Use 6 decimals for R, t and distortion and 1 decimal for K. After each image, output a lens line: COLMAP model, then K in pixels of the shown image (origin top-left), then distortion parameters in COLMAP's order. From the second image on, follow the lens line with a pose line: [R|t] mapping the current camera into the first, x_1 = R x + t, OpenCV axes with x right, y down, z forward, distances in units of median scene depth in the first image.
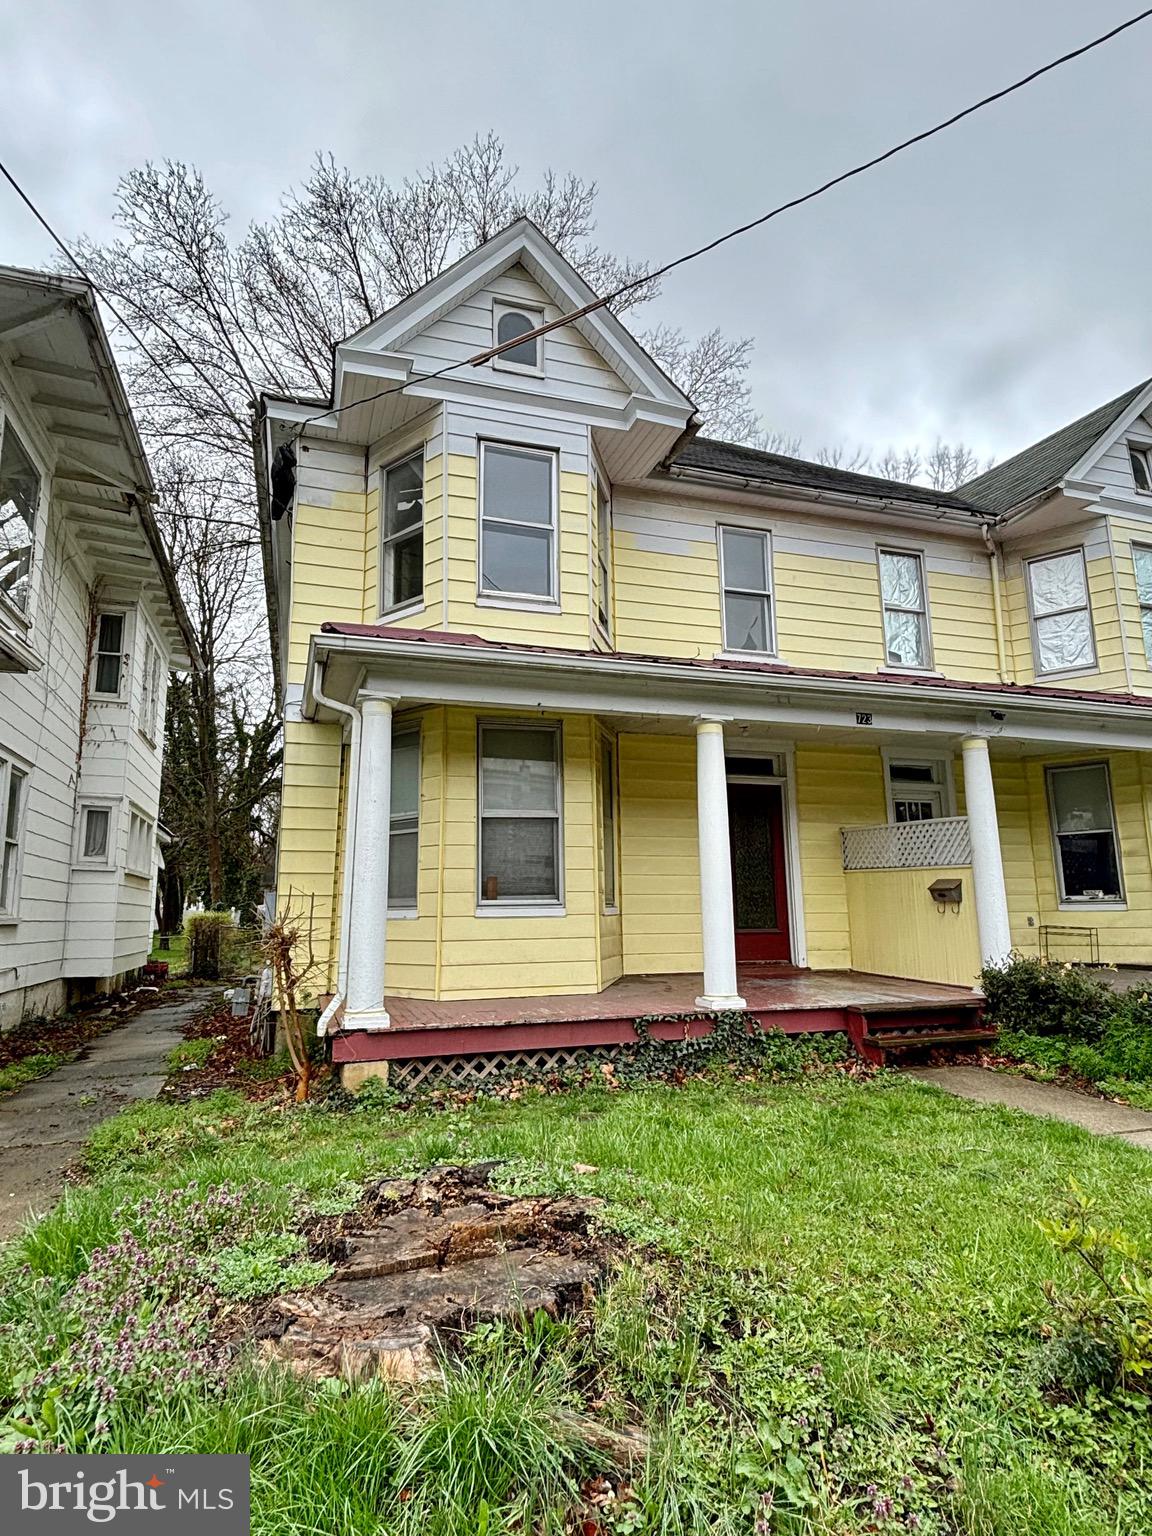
lens RADIAL K [[838.0, 0, 574.7], [0, 838.0, 756.5], [0, 0, 1]] dist [0.050457, -0.068687]
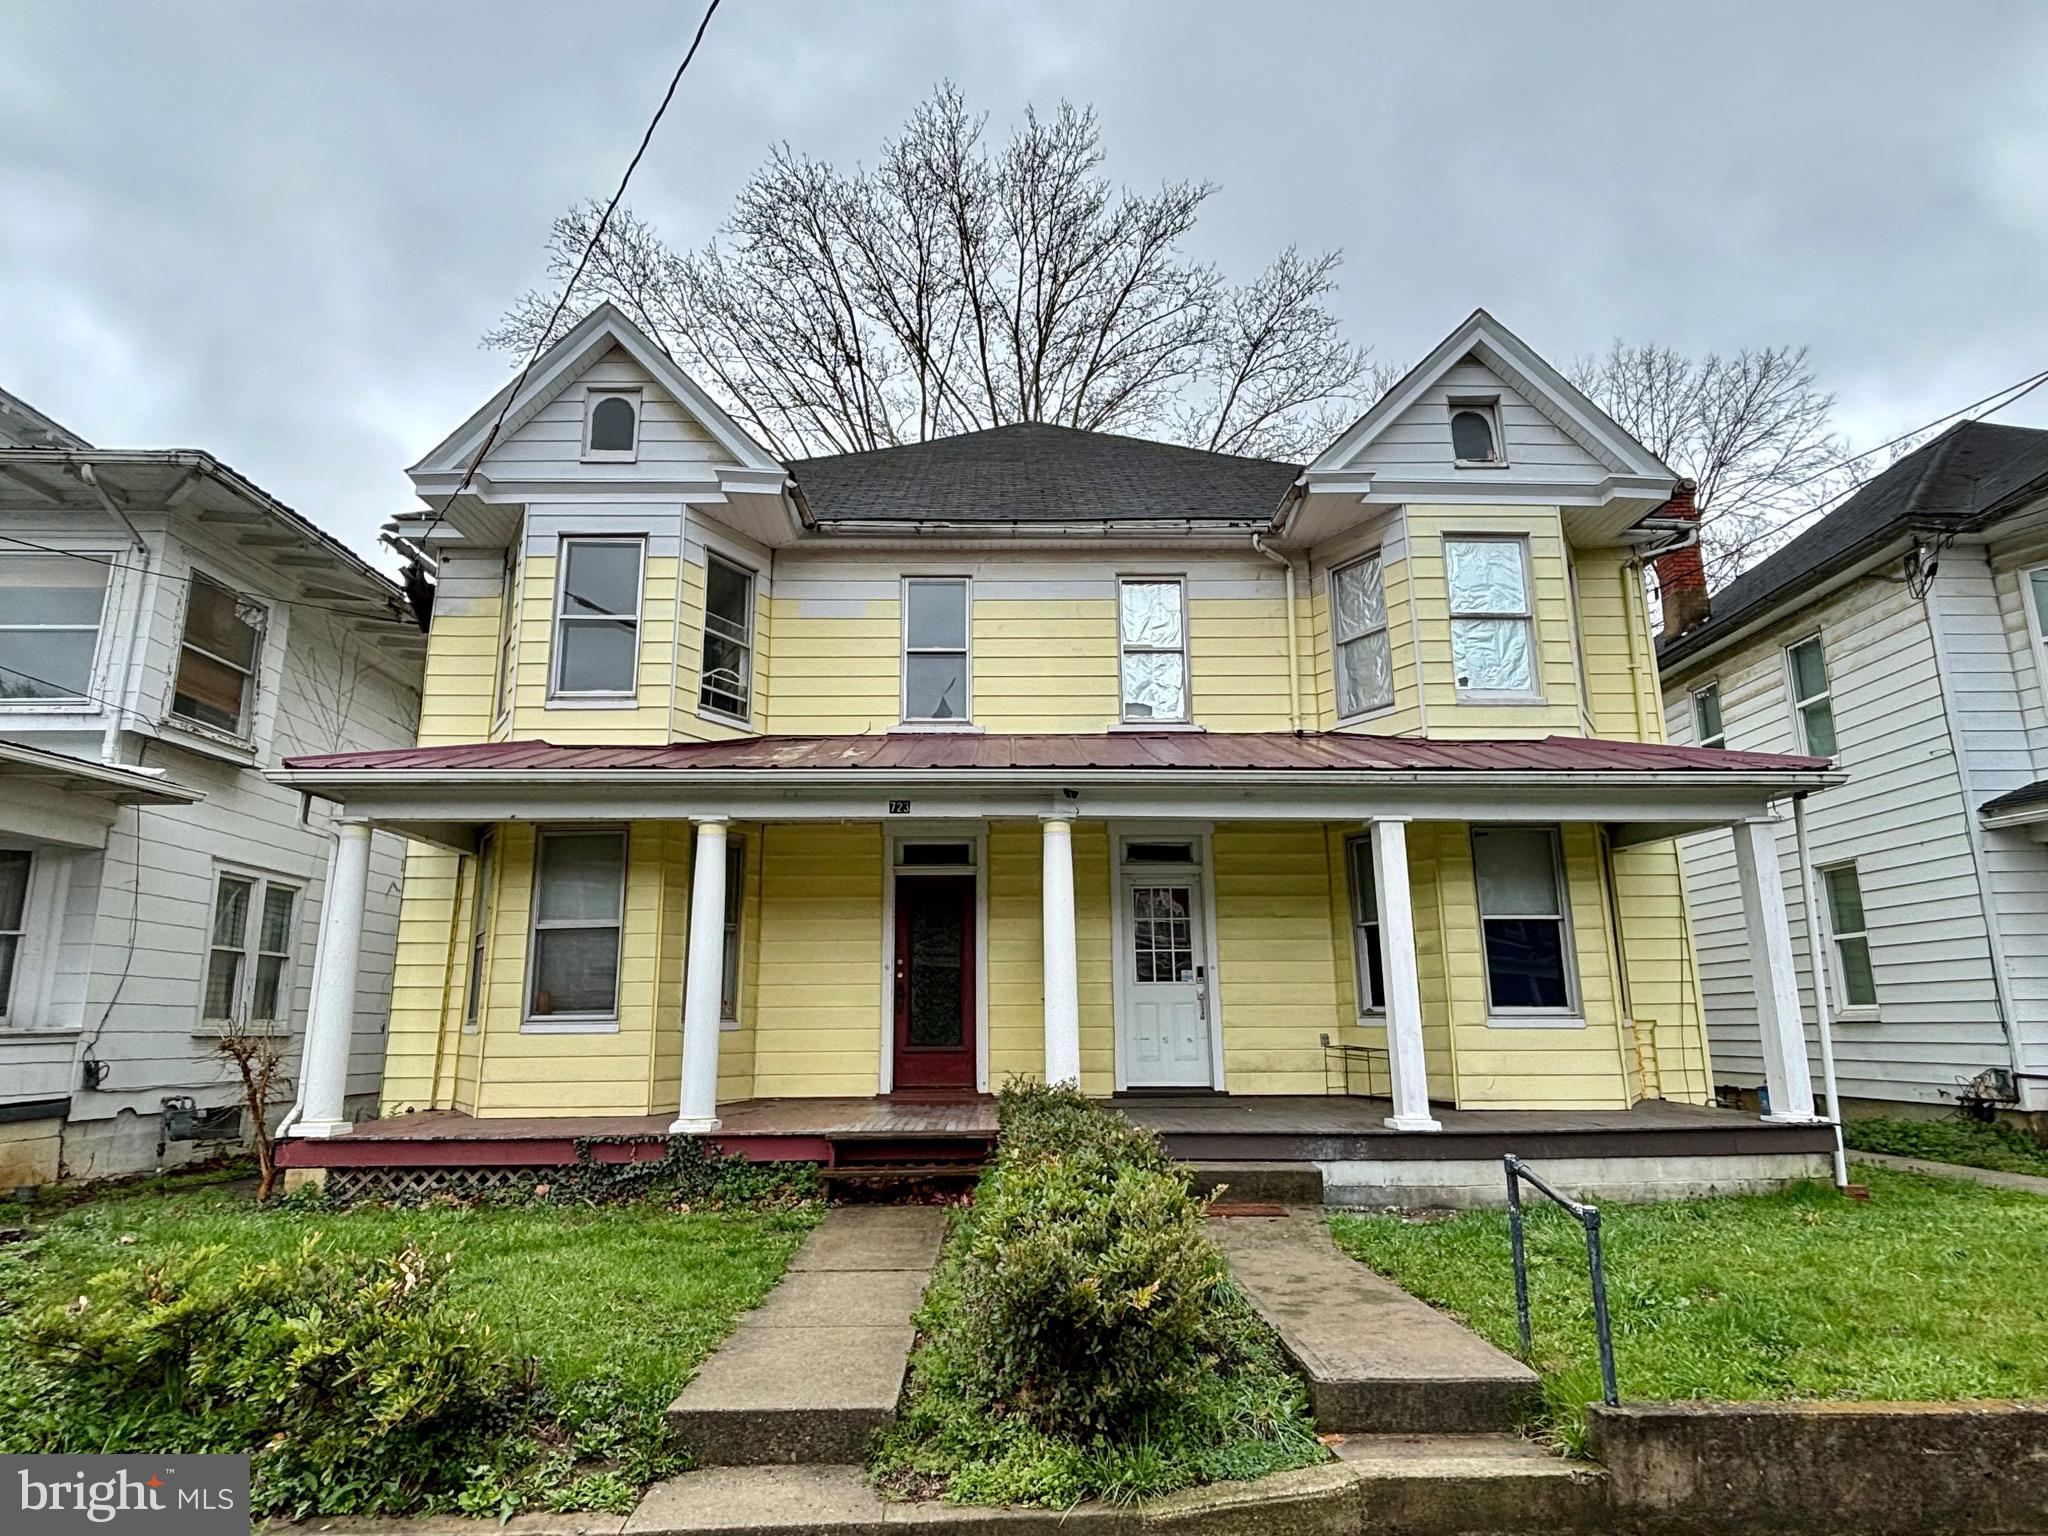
lens RADIAL K [[1117.3, 0, 1024.0], [0, 1117.3, 768.0], [0, 0, 1]] dist [0.050457, -0.068687]
pose [[0.956019, -0.059784, -0.287149, 0.723262], [0.048993, 0.997802, -0.044625, -0.024227], [0.289185, 0.028594, 0.956846, -0.079906]]
